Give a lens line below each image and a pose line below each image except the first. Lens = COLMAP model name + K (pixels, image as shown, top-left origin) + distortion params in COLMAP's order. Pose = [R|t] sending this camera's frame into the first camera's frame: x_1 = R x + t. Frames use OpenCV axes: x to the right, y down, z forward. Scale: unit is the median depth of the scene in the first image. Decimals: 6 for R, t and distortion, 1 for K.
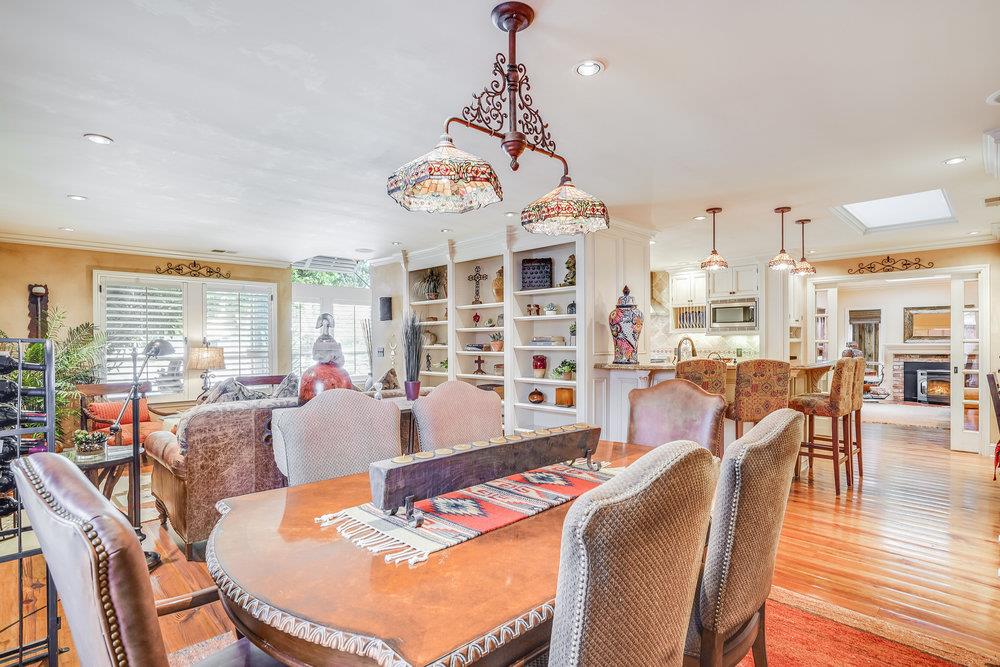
lens RADIAL K [[495.4, 0, 498.4], [0, 495.4, 340.4], [0, 0, 1]] dist [-0.012989, 0.000598]
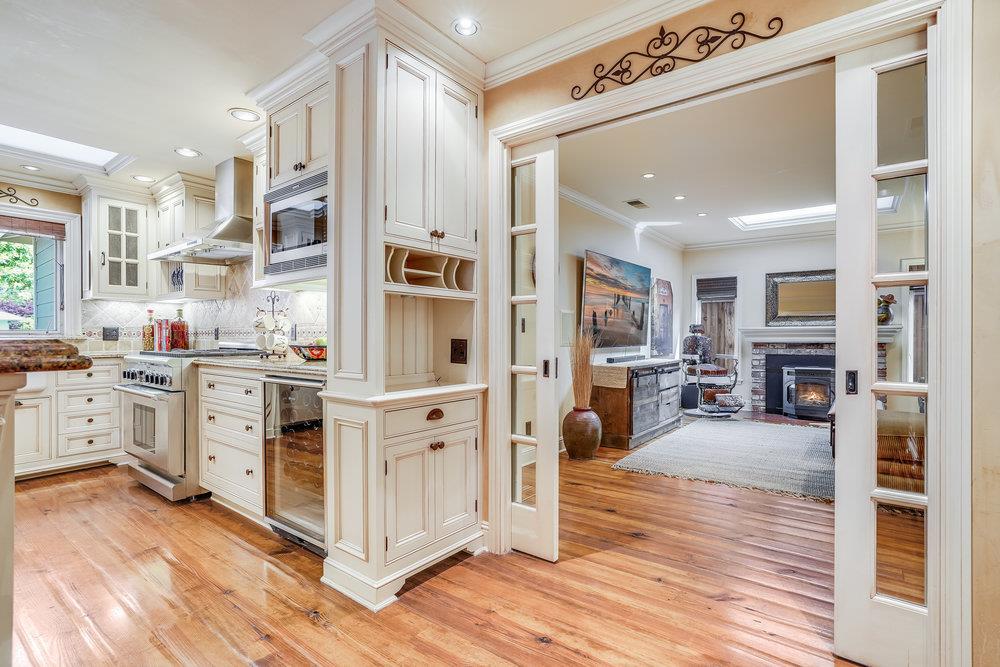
lens RADIAL K [[479.6, 0, 500.8], [0, 479.6, 340.8], [0, 0, 1]] dist [-0.046620, 0.026831]
pose [[0.989908, 0.002095, 0.141698, 0.485055], [-0.003887, 0.999916, 0.012373, 0.023528], [-0.141661, -0.012799, 0.989833, 0.531307]]
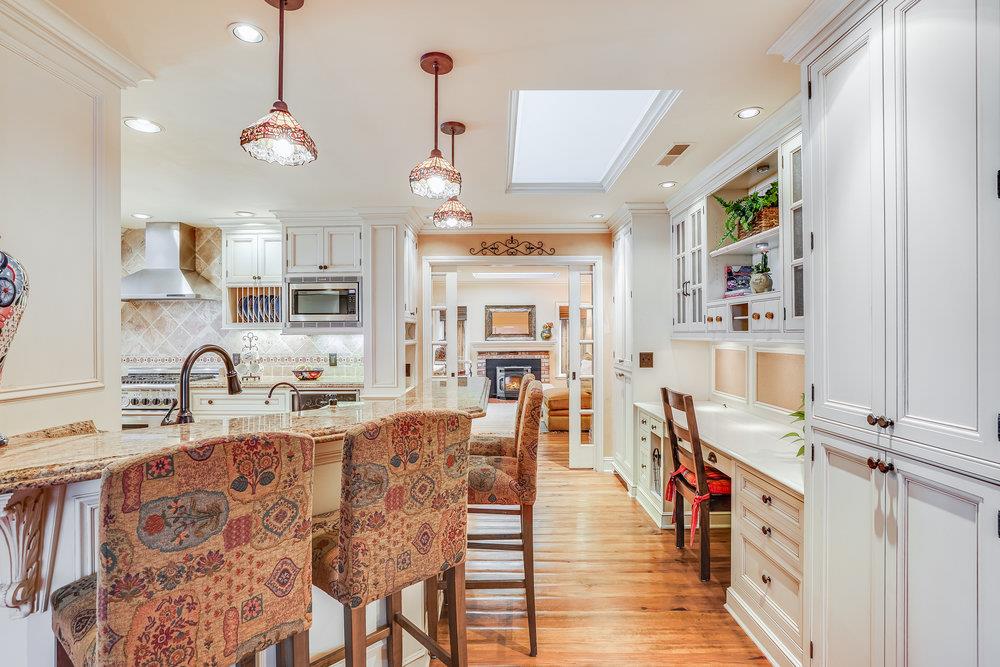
lens RADIAL K [[495.4, 0, 498.4], [0, 495.4, 340.4], [0, 0, 1]] dist [-0.012989, 0.000598]
pose [[0.705356, -0.008268, 0.708805, 0.156016], [0.000688, 0.999939, 0.010979, -0.008122], [-0.708853, -0.007257, 0.705319, 0.337052]]
